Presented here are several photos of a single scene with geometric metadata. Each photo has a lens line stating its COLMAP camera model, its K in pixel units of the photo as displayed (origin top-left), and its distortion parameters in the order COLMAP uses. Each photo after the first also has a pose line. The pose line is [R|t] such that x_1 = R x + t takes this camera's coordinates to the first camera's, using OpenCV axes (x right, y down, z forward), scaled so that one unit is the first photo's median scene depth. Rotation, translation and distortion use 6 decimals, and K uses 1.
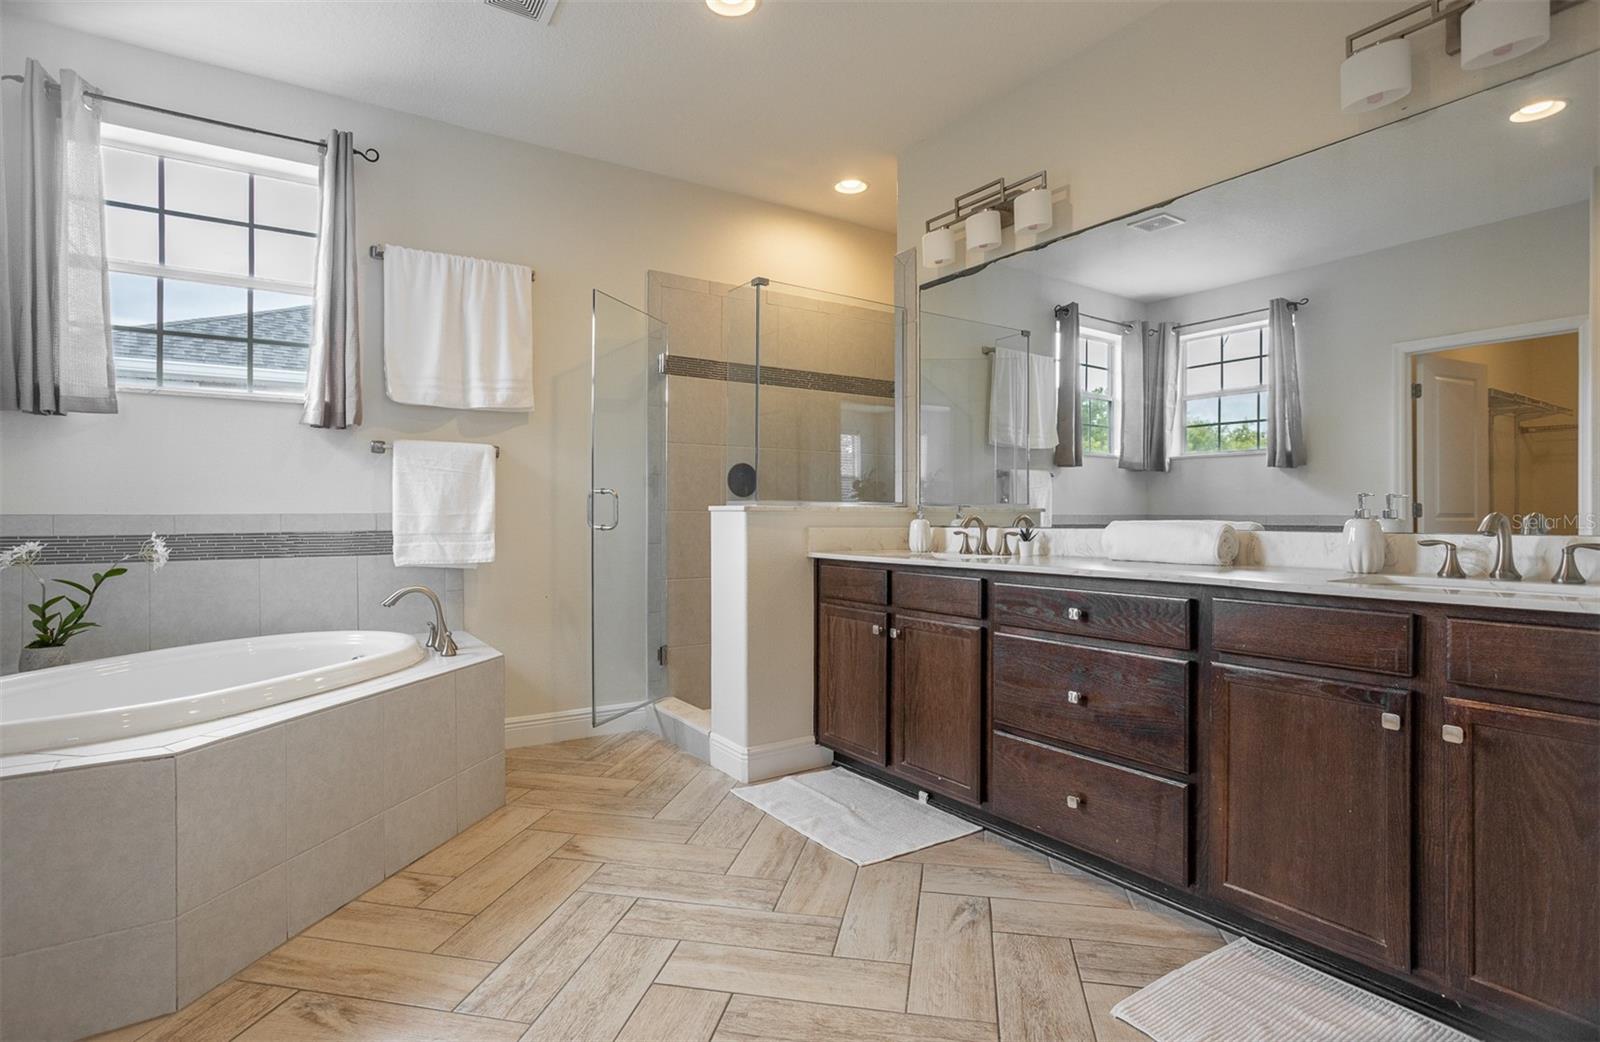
lens RADIAL K [[820.9, 0, 798.3], [0, 820.9, 515.9], [0, 0, 1]] dist [-0.013685, 0.005754]
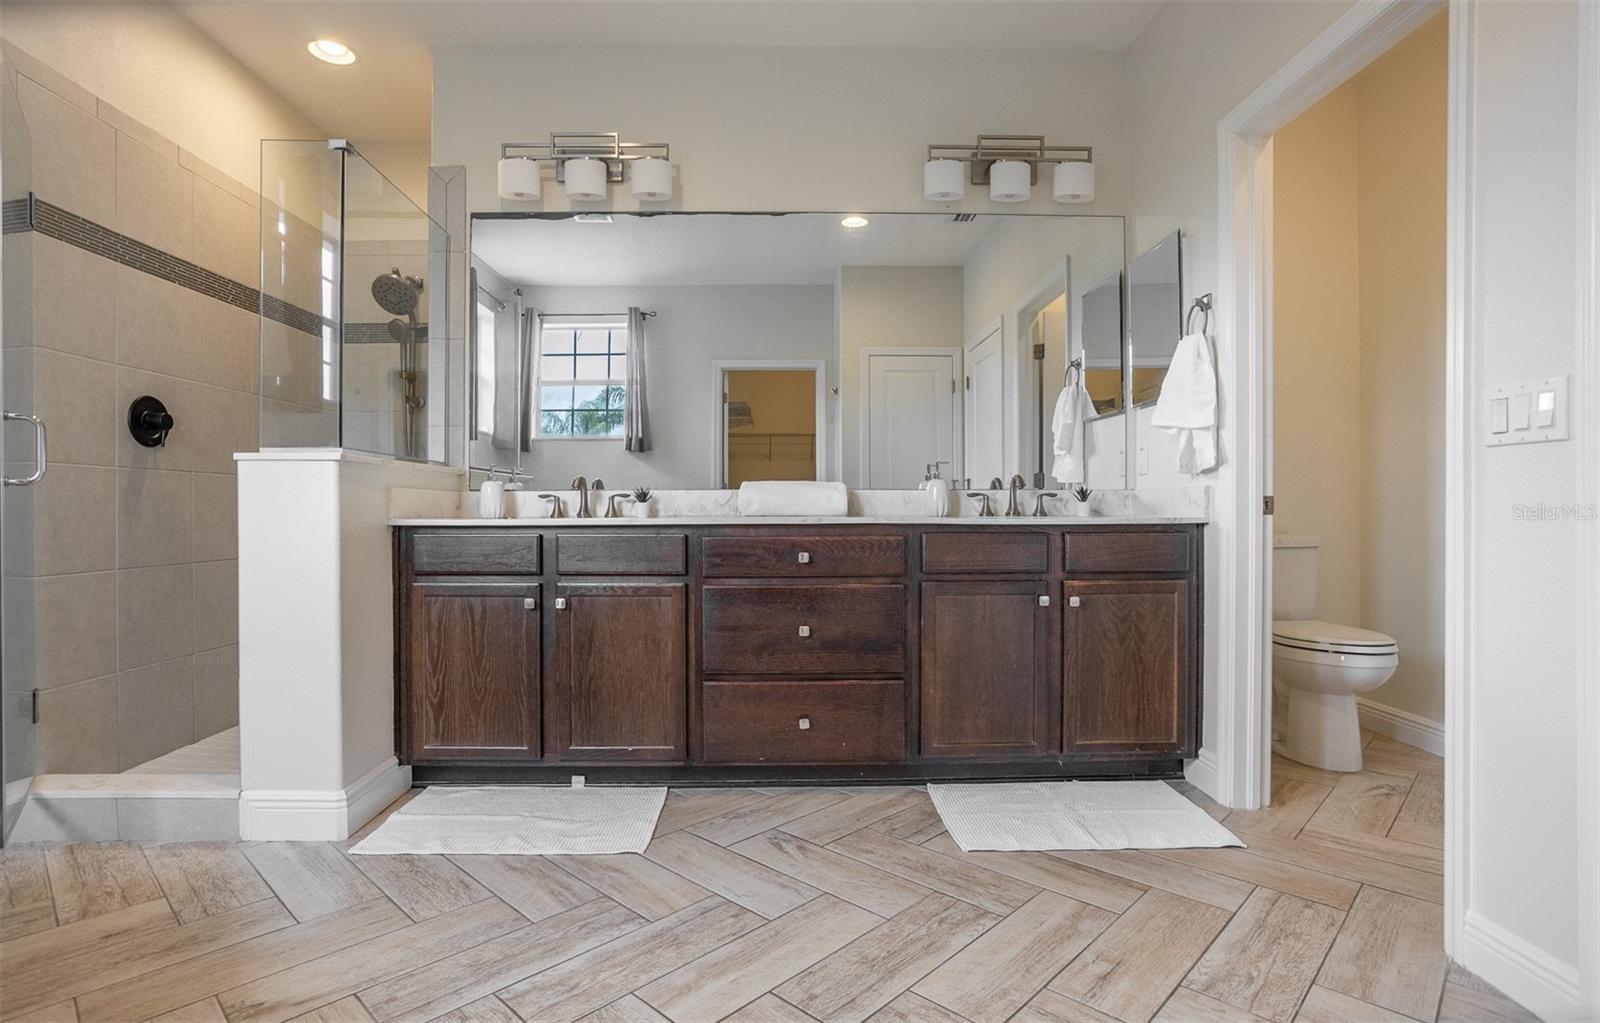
lens RADIAL K [[815.5, 0, 801.2], [0, 815.5, 512.6], [0, 0, 1]] dist [-0.026884, 0.009349]
pose [[0.532364, -0.005767, 0.846496, -0.476551], [0.002089, 0.999983, 0.005499, 0.038812], [-0.846513, -0.001159, 0.532366, 0.306464]]
